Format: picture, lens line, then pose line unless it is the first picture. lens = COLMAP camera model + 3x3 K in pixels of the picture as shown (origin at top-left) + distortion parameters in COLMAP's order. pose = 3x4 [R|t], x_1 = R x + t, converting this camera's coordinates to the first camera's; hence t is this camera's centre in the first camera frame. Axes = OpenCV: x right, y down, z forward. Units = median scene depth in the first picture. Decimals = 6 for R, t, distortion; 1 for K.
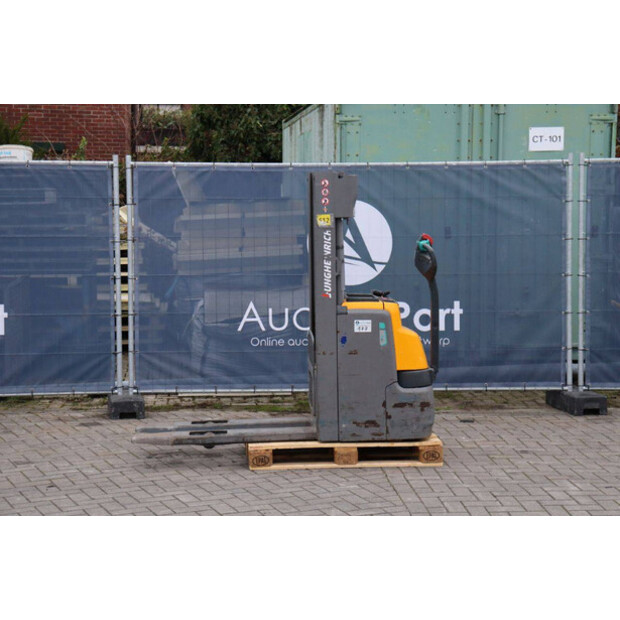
lens RADIAL K [[1399.4, 0, 310.8], [0, 1399.4, 296.8], [0, 0, 1]] dist [0.270174, 4.199629]
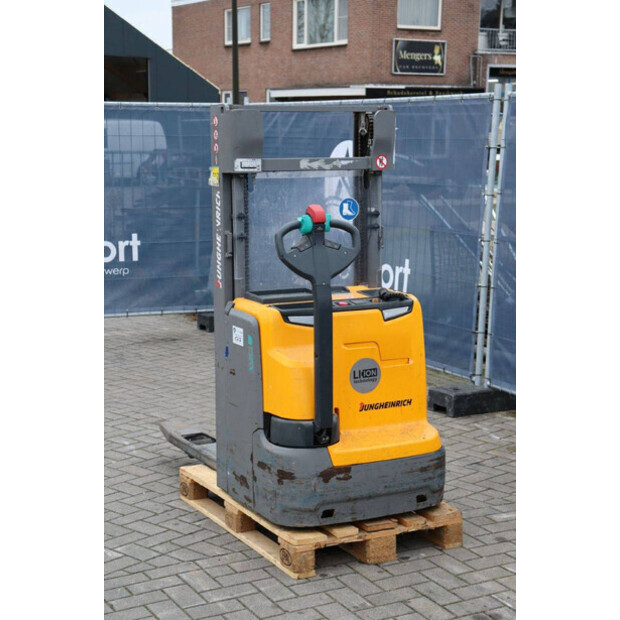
lens RADIAL K [[1207.8, 0, 297.0], [0, 1207.8, 309.8], [0, 0, 1]] dist [0.286093, -0.095721]
pose [[0.397584, 0.141278, -0.906624, 0.455827], [-0.072352, 0.989826, 0.122514, -0.051650], [0.914709, 0.016887, 0.403761, 0.625958]]
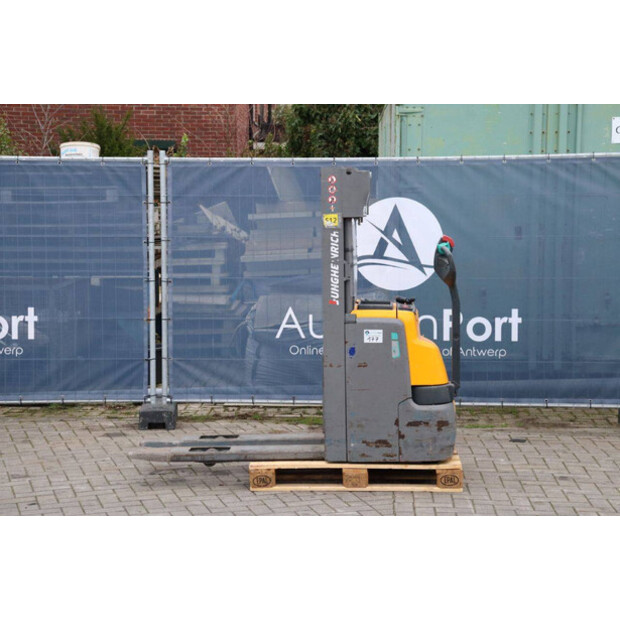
lens RADIAL K [[1423.4, 0, 310.0], [0, 1423.4, 310.0], [0, 0, 1]] dist [0.456850, 0.236057]
pose [[0.992580, 0.010631, -0.121126, 0.086031], [-0.009500, 0.999906, 0.009913, -0.004069], [0.121219, -0.008689, 0.992588, 0.057307]]
